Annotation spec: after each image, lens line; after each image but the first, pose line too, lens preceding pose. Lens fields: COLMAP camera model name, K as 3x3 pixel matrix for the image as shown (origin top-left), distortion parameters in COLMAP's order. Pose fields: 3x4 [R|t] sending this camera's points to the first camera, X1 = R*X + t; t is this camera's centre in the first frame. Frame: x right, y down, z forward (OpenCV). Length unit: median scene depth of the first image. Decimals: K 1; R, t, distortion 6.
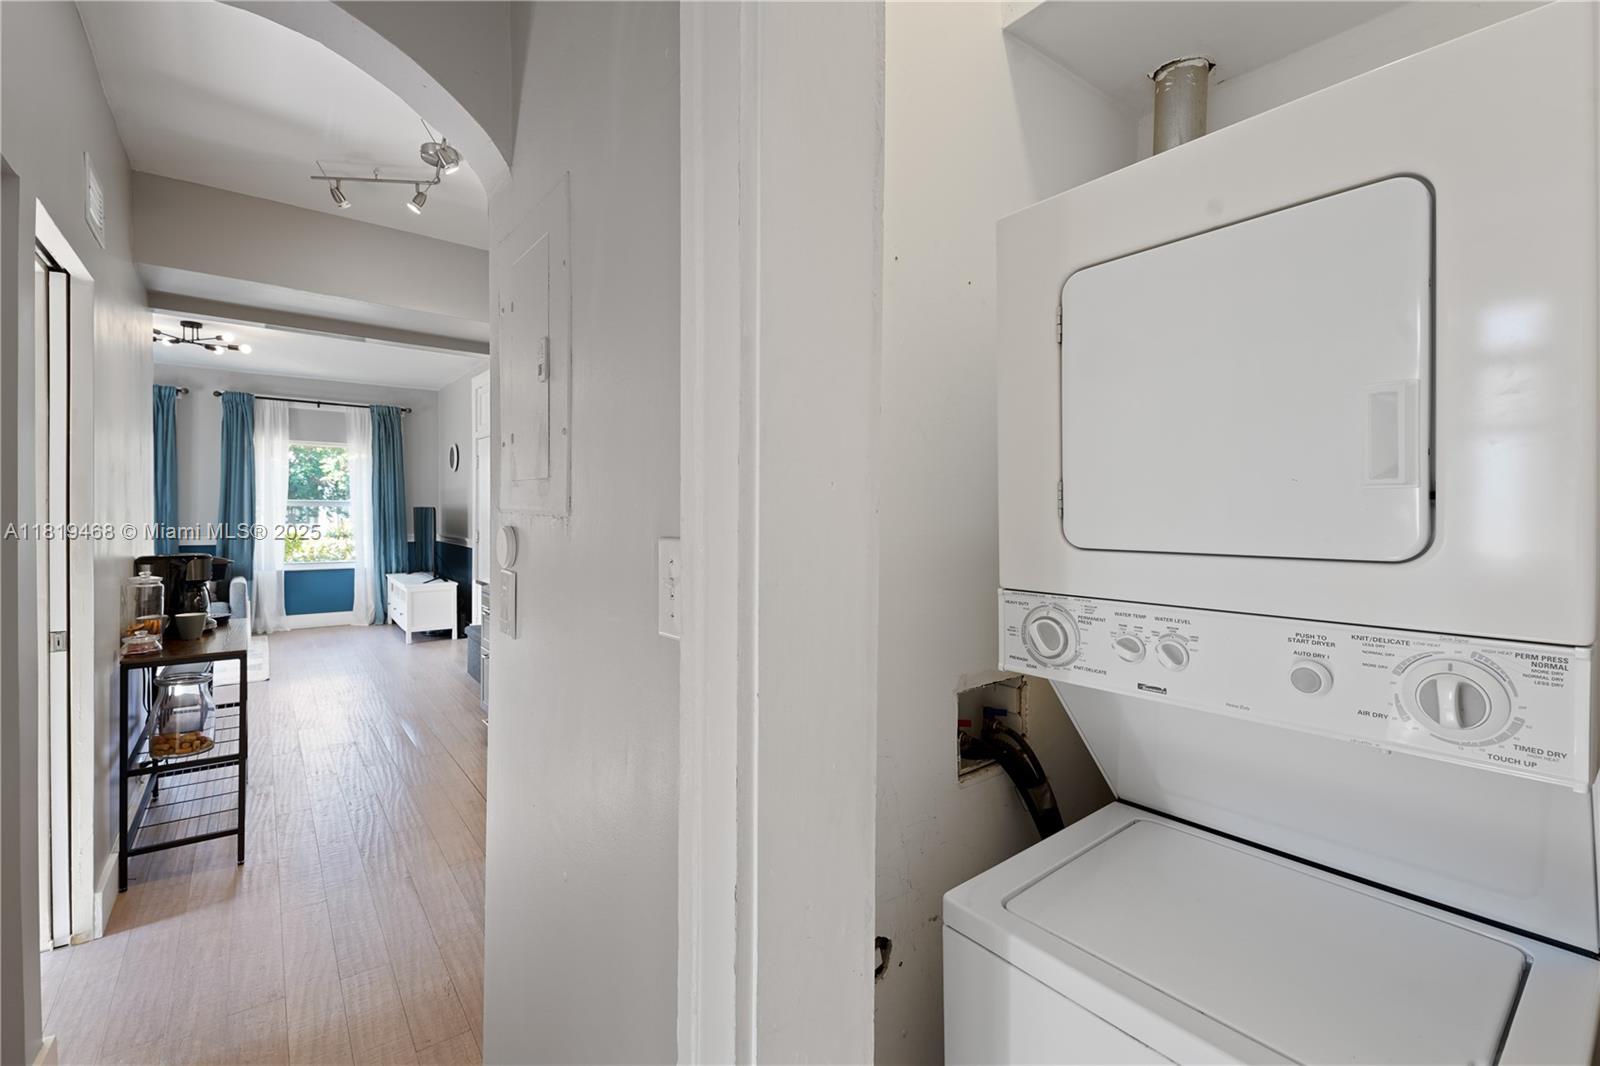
lens RADIAL K [[686.7, 0, 794.6], [0, 686.7, 521.9], [0, 0, 1]] dist [0.002353, 0.001545]
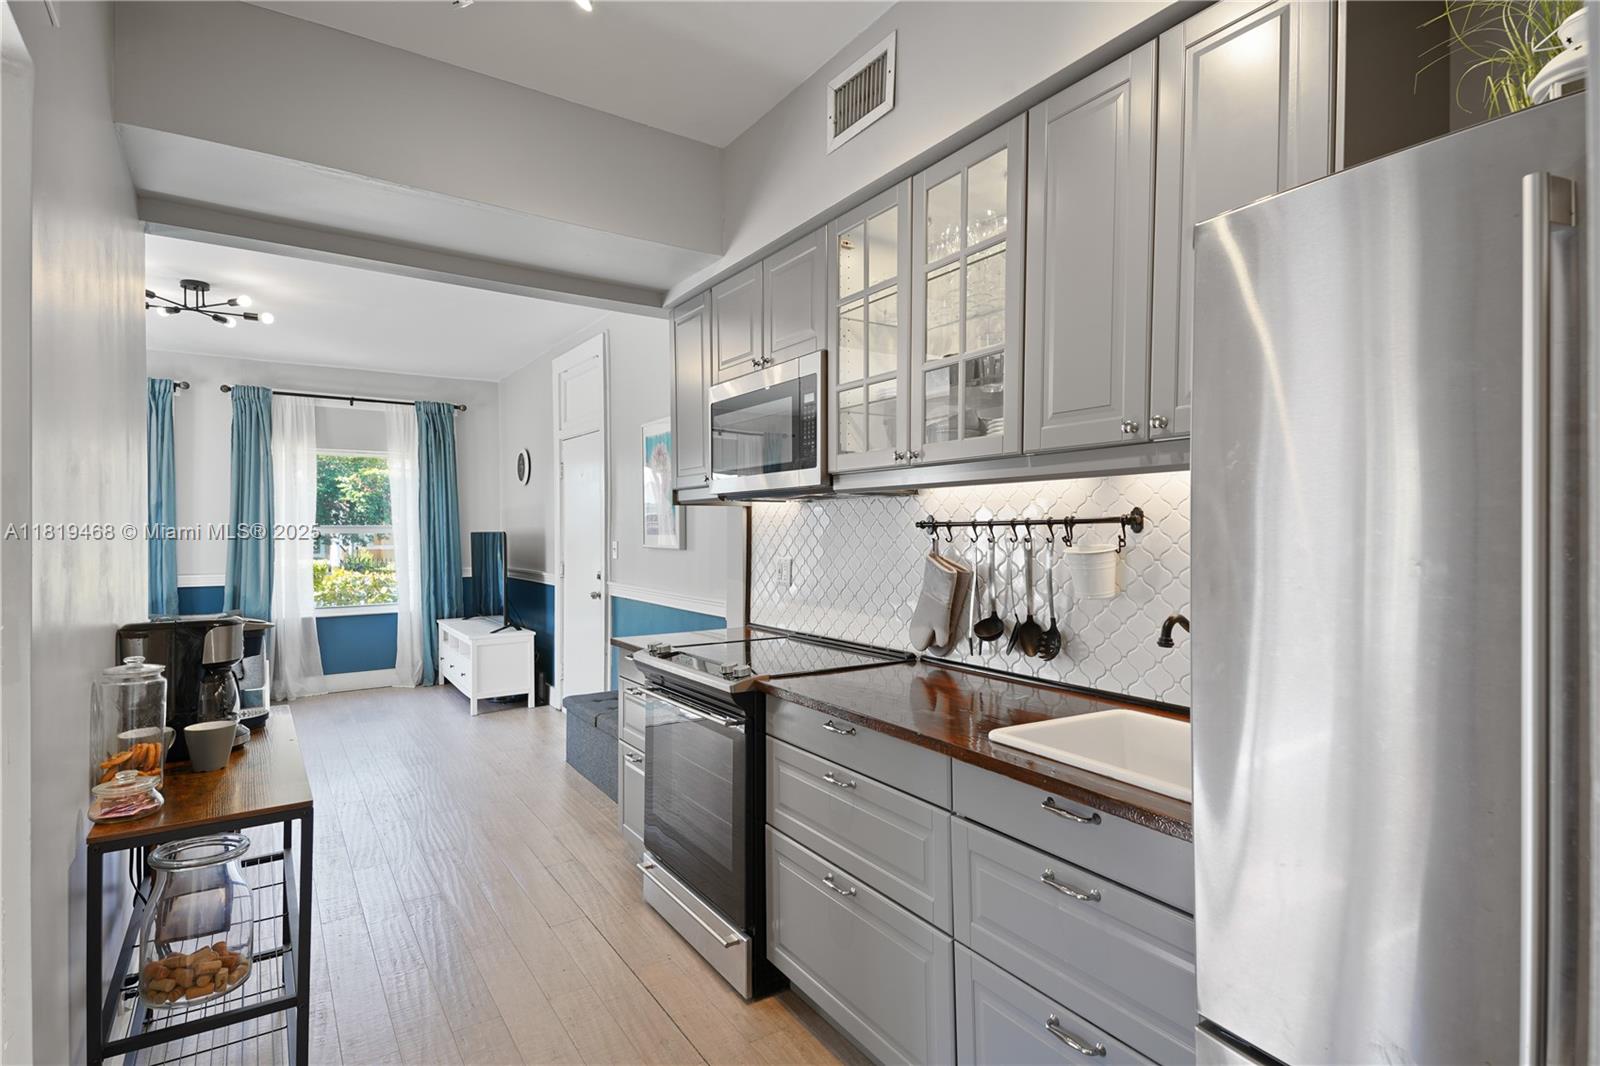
lens RADIAL K [[798.0, 0, 808.0], [0, 798.0, 529.6], [0, 0, 1]] dist [0.029653, -0.004390]
pose [[0.997814, -0.015631, -0.064213, -0.143493], [0.014560, 0.999748, -0.017107, -0.004382], [0.064464, 0.016135, 0.997790, 0.152352]]
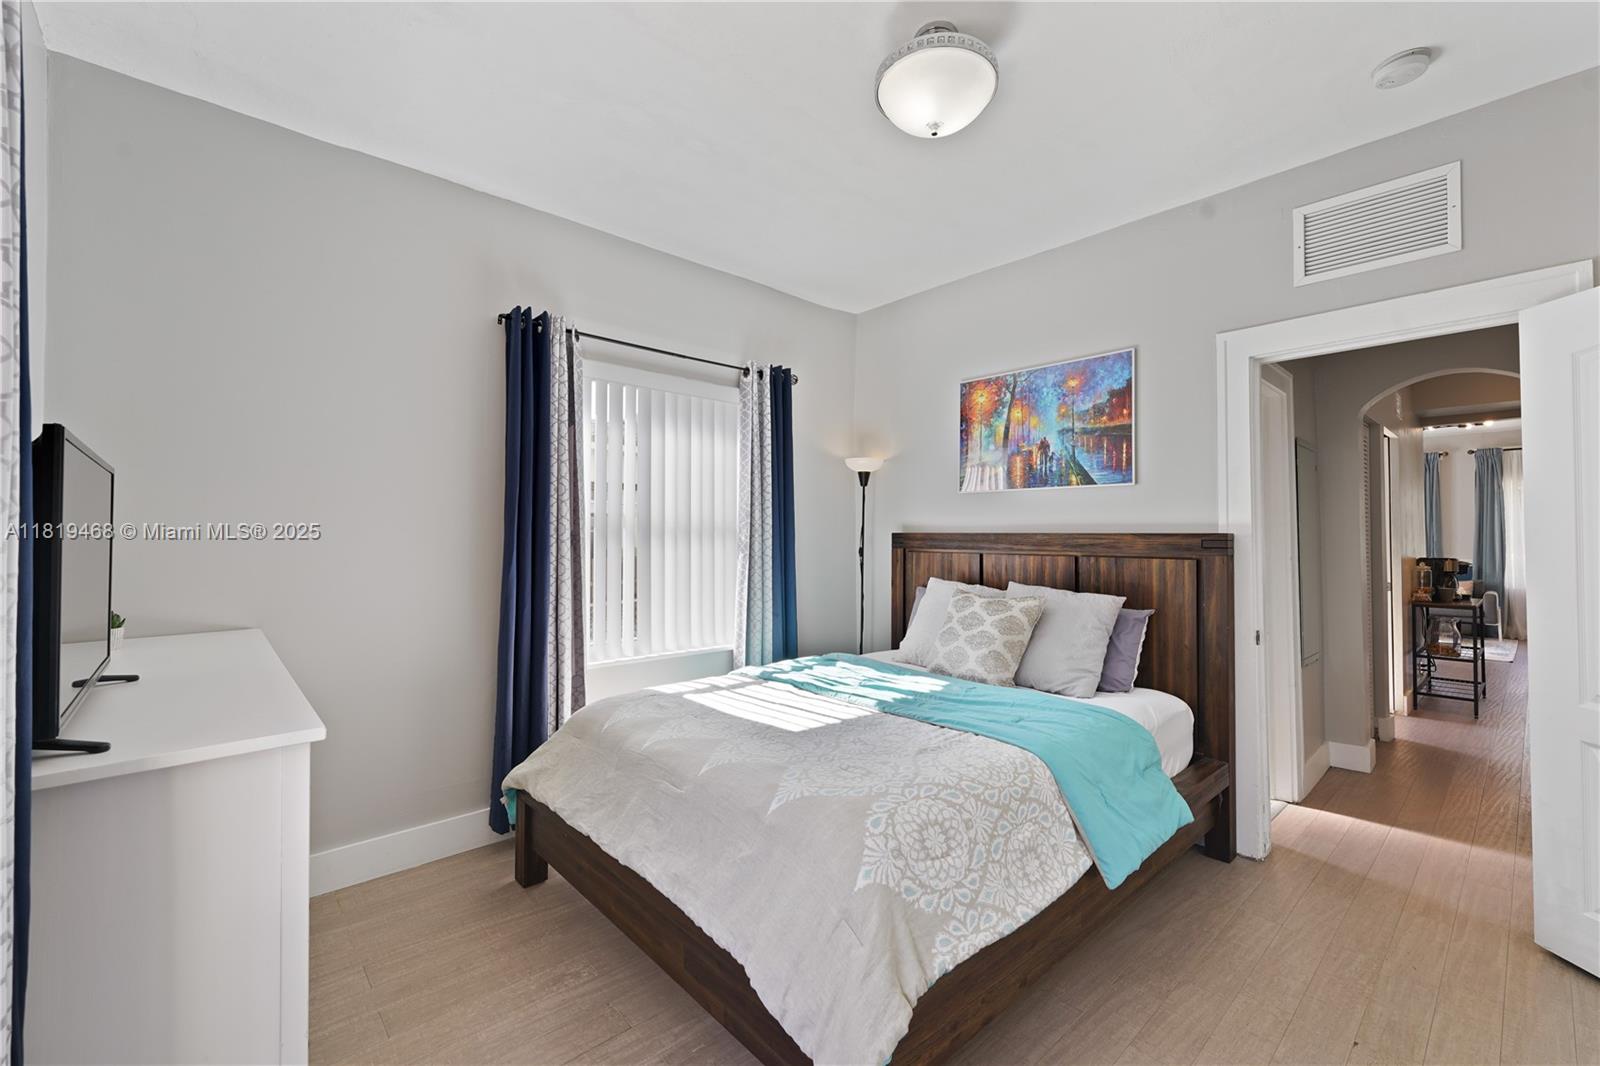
lens RADIAL K [[665.4, 0, 800.1], [0, 665.4, 531.3], [0, 0, 1]] dist [0.000831, 0.000050]
pose [[0.068903, -0.035344, -0.996997, 0.365074], [-0.010388, 0.999293, -0.036143, 0.027126], [0.997569, 0.012848, 0.068487, -0.394944]]
